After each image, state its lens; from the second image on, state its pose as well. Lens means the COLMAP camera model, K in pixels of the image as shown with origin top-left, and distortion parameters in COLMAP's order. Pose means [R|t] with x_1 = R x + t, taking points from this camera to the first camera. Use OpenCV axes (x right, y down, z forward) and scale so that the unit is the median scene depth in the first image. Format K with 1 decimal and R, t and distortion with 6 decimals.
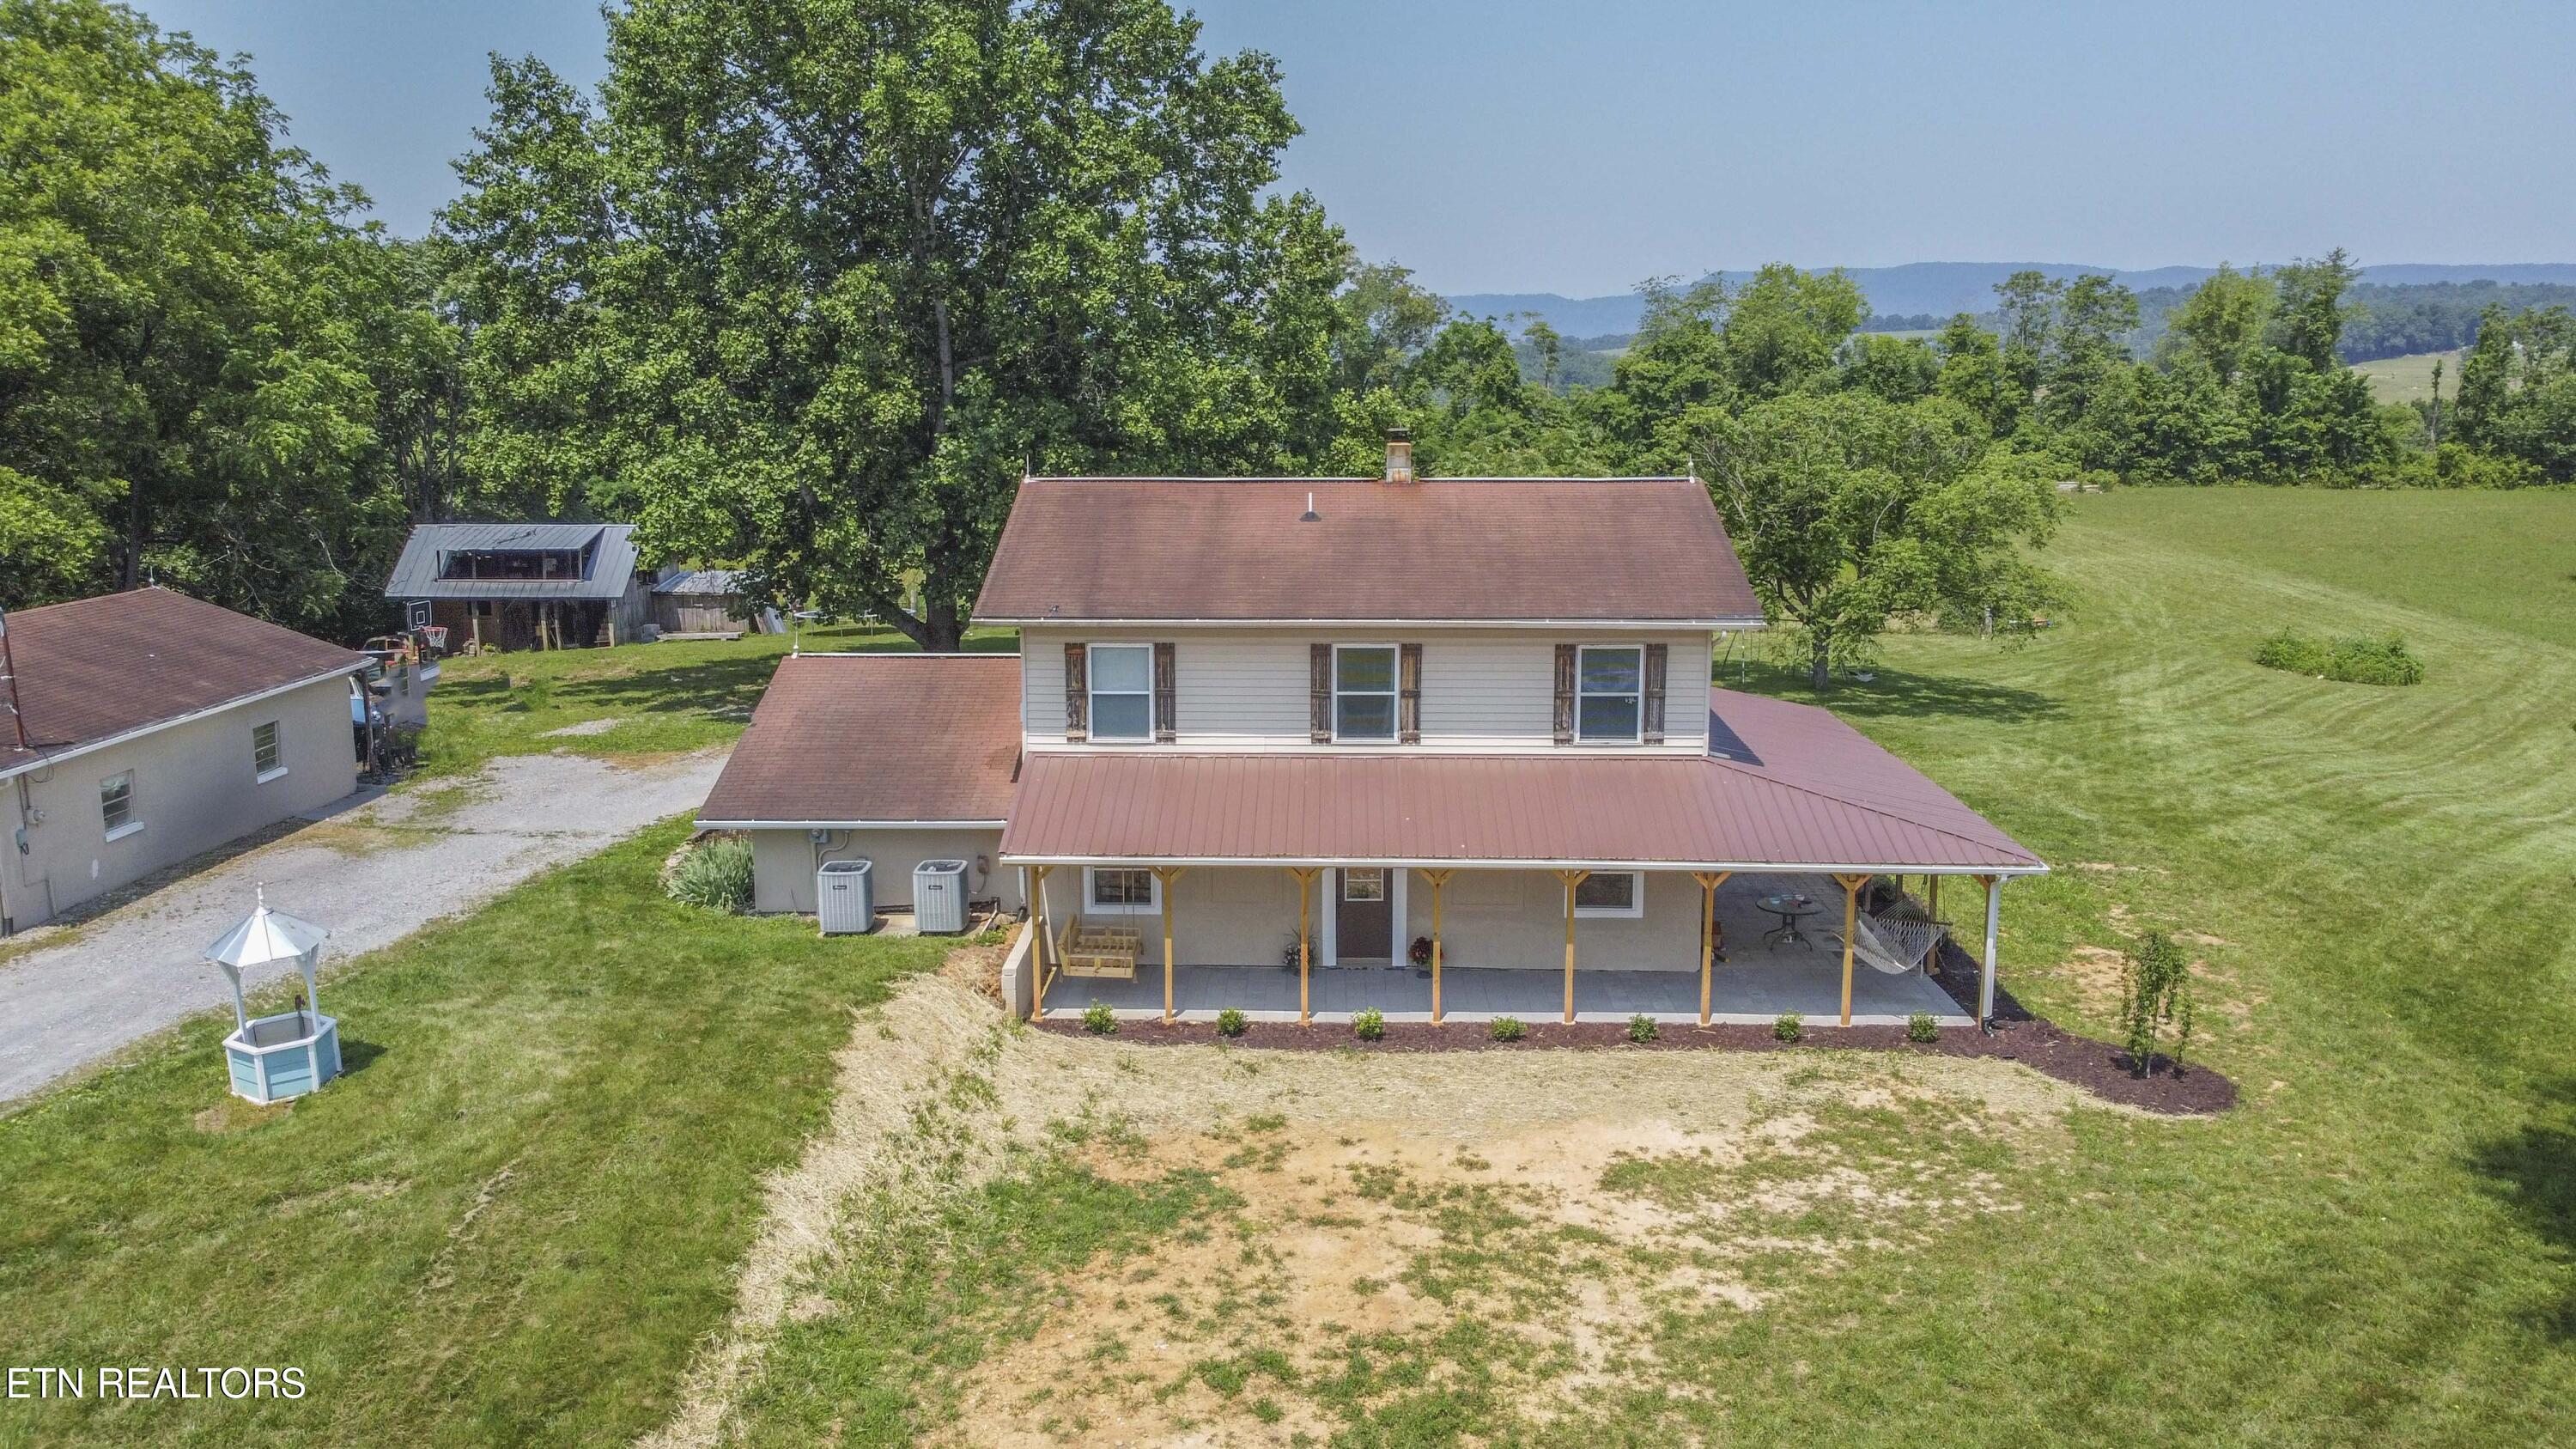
lens RADIAL K [[1901.6, 0, 1245.9], [0, 1901.6, 689.3], [0, 0, 1]] dist [-0.000959, -0.004594]
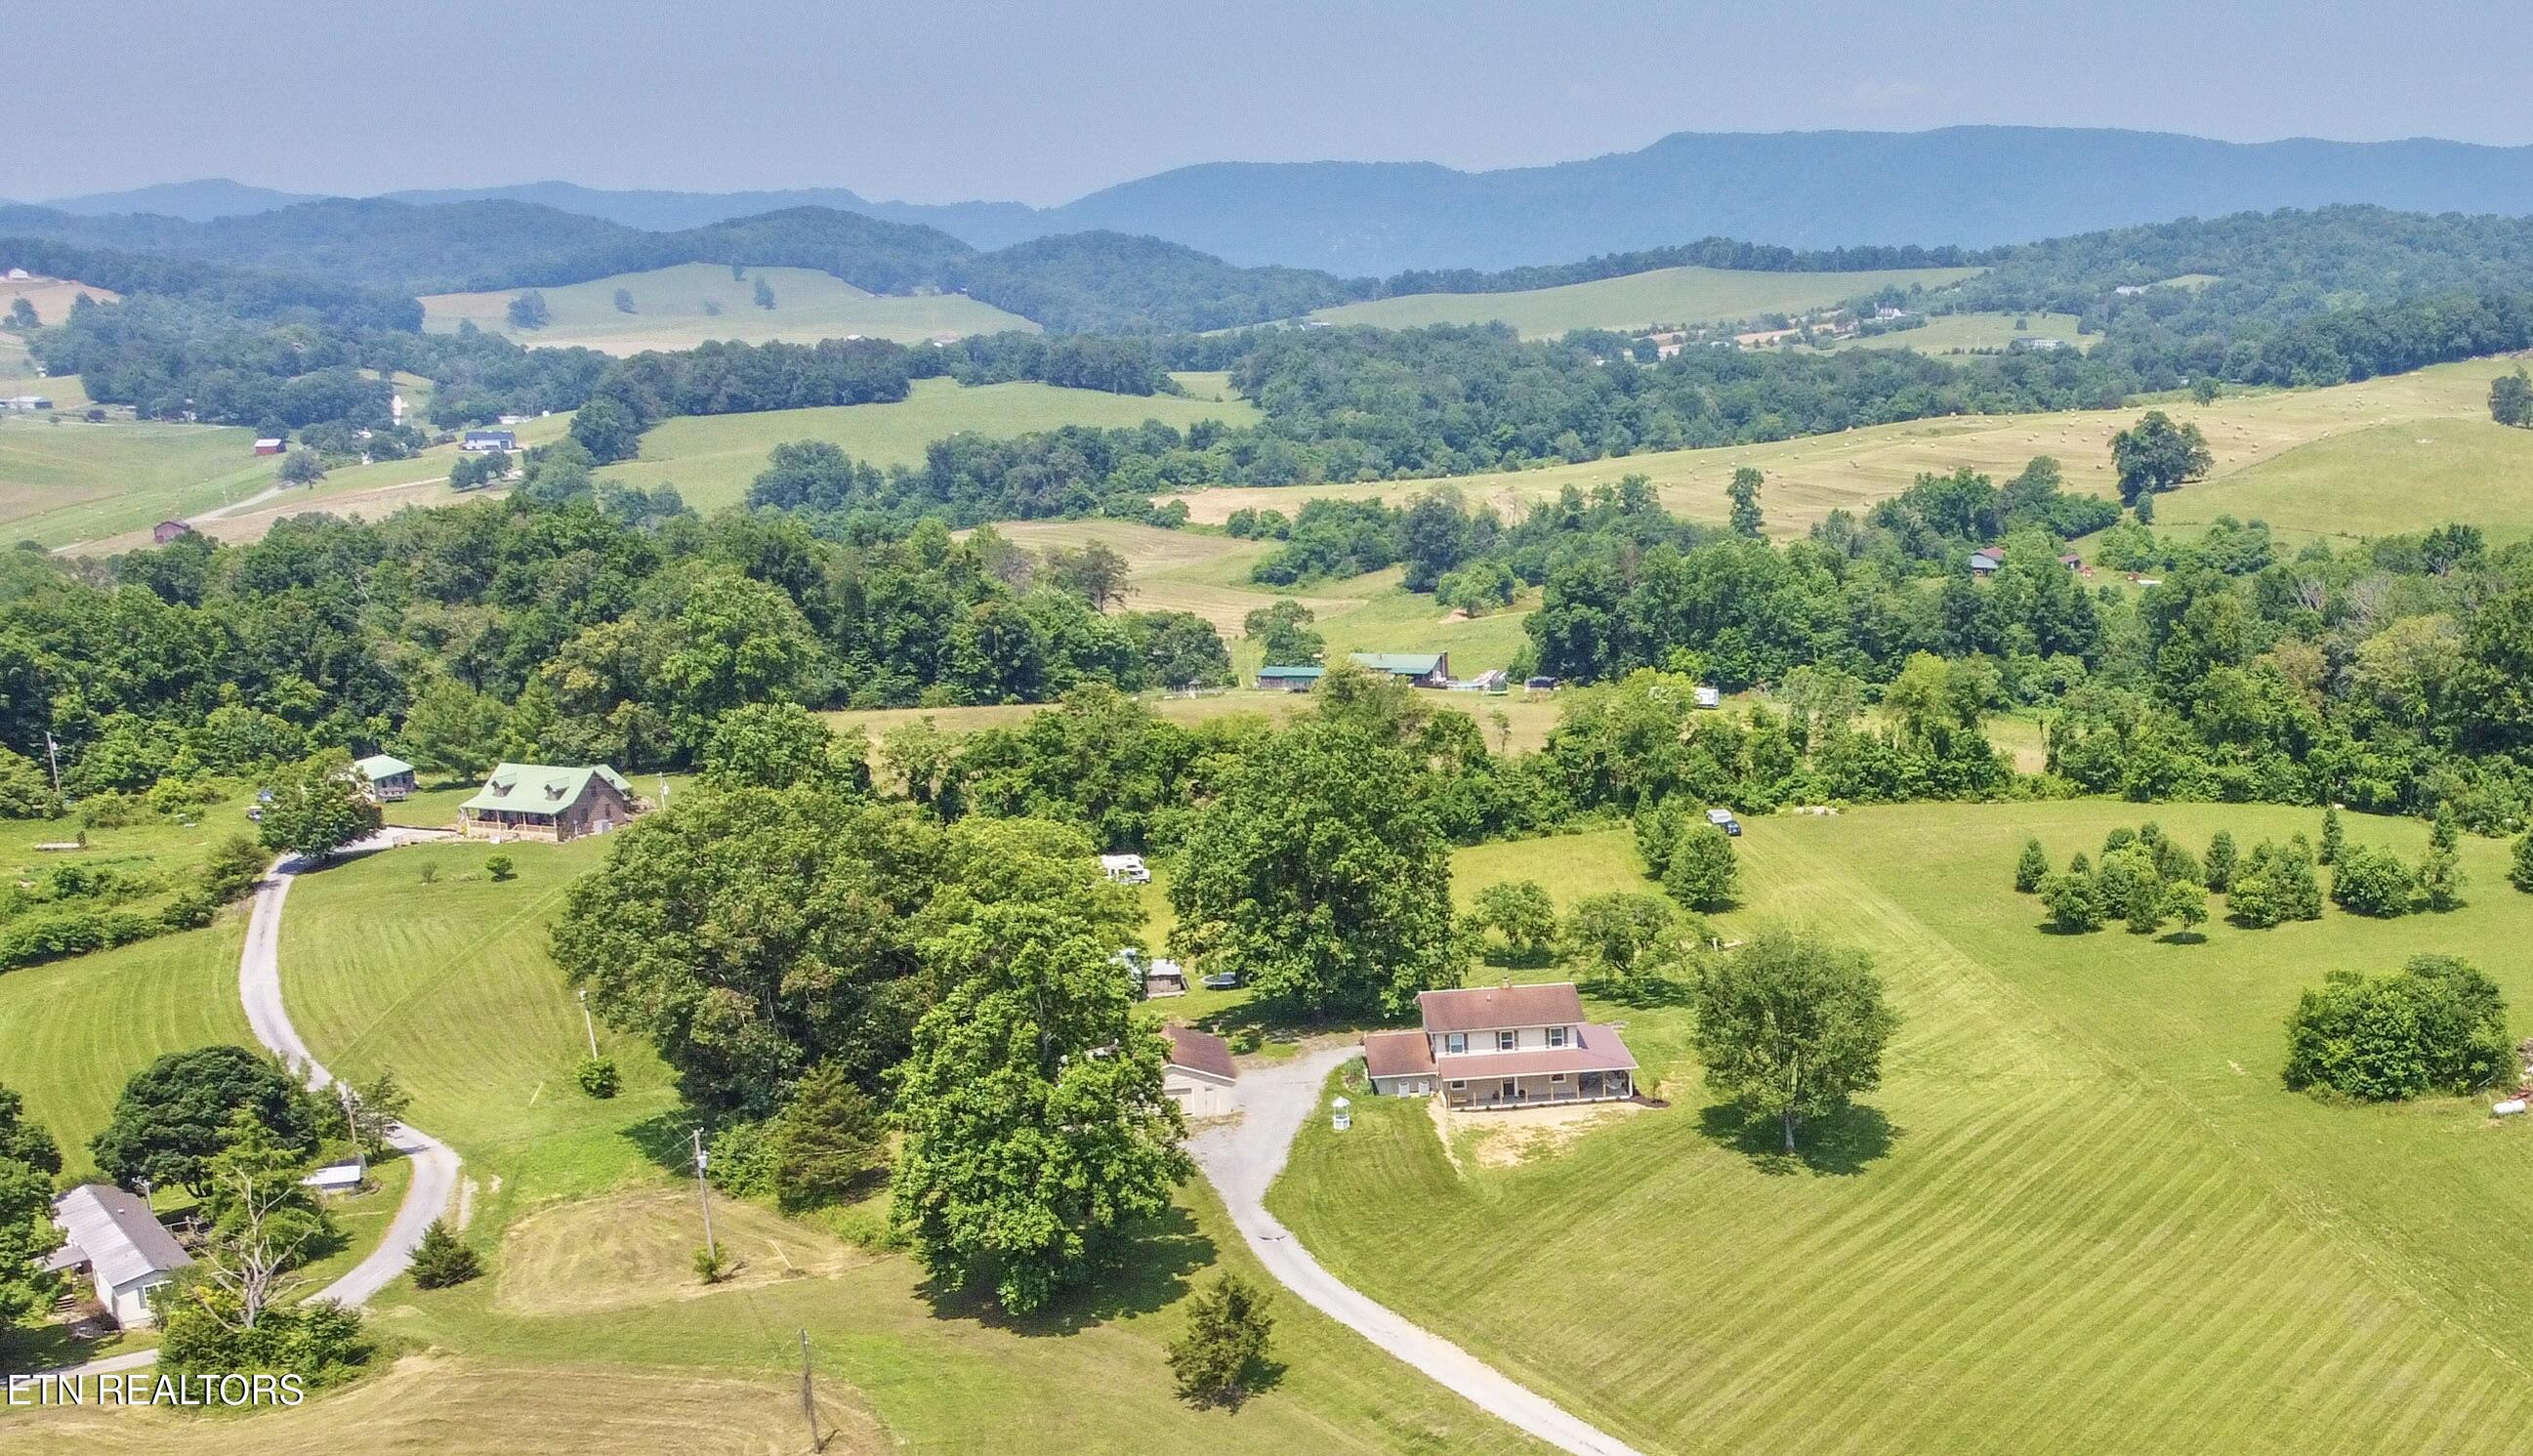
lens RADIAL K [[3158.3, 0, 1287.7], [0, 3158.3, 747.2], [0, 0, 1]] dist [0.005794, 0.000000]
pose [[0.992675, -0.063254, 0.102934, -1.276817], [0.063756, 0.997964, -0.001597, -0.769184], [-0.102623, 0.008148, 0.994687, -6.984353]]
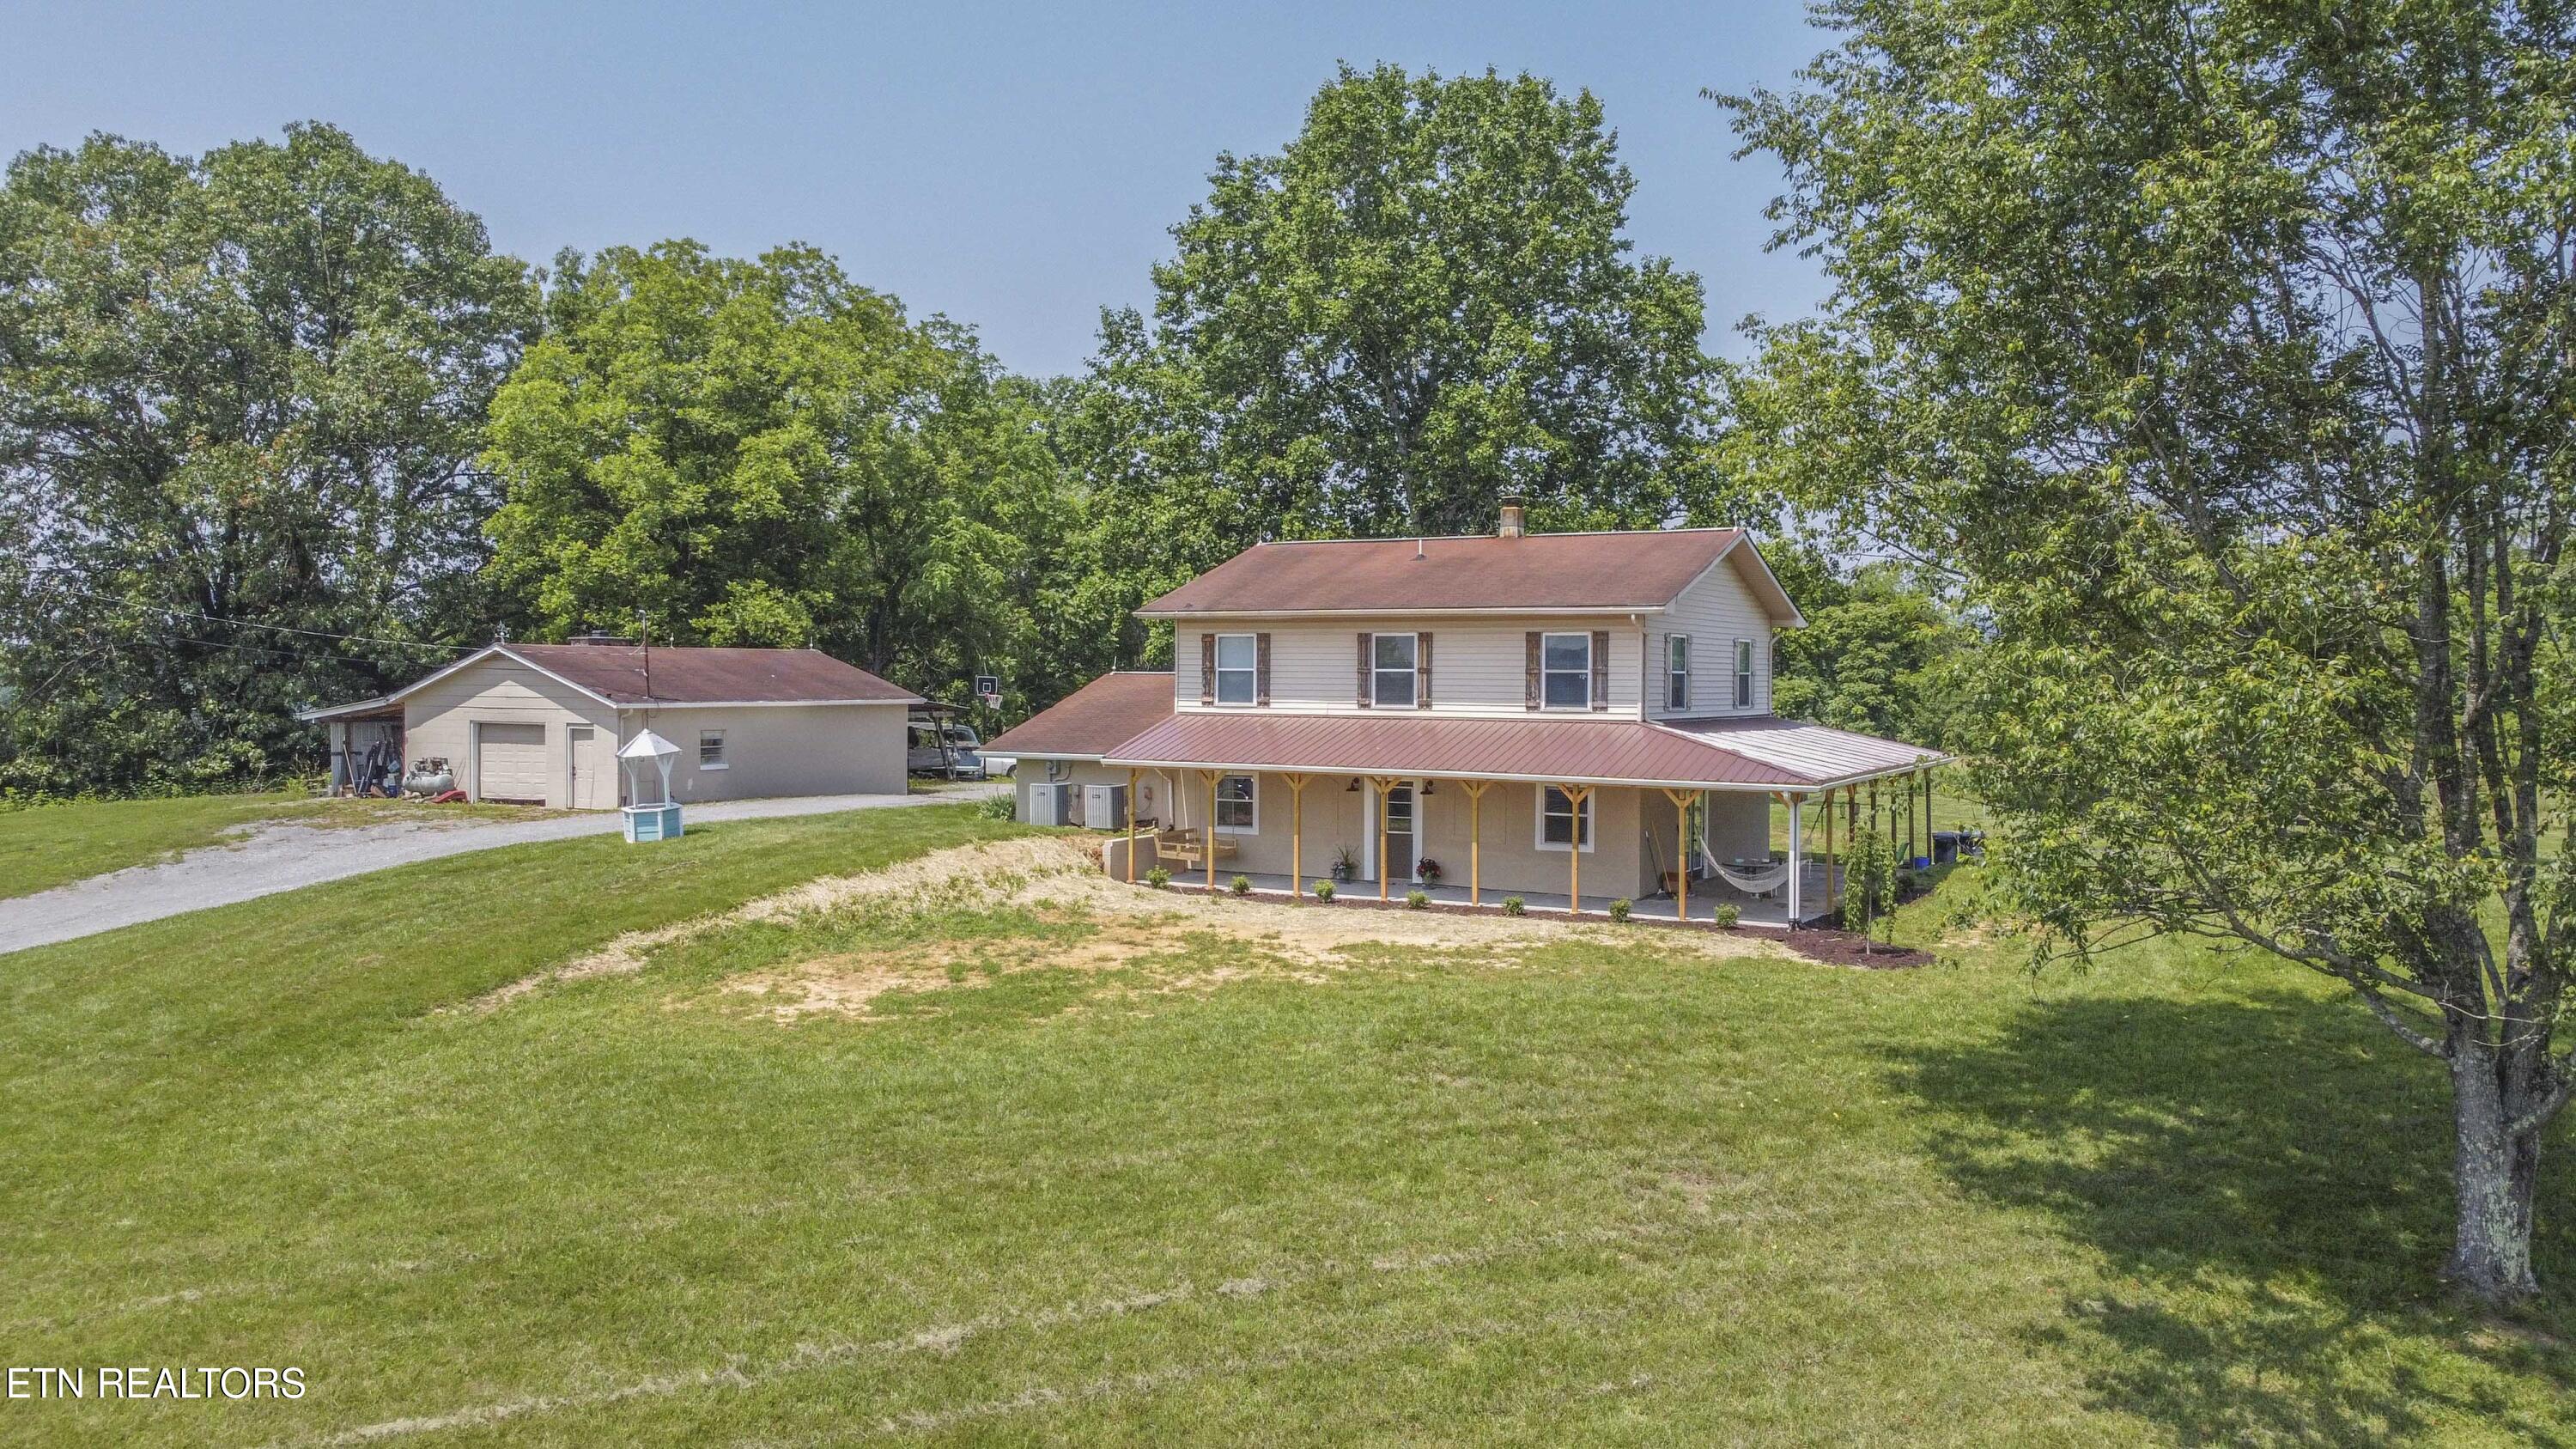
lens RADIAL K [[1901.6, 0, 1269.1], [0, 1901.6, 697.9], [0, 0, 1]] dist [-0.000959, -0.004594]
pose [[0.884637, 0.013307, -0.466091, 0.602978], [-0.084145, 0.987738, -0.131505, 0.202484], [0.458626, 0.155553, 0.874909, -0.198844]]
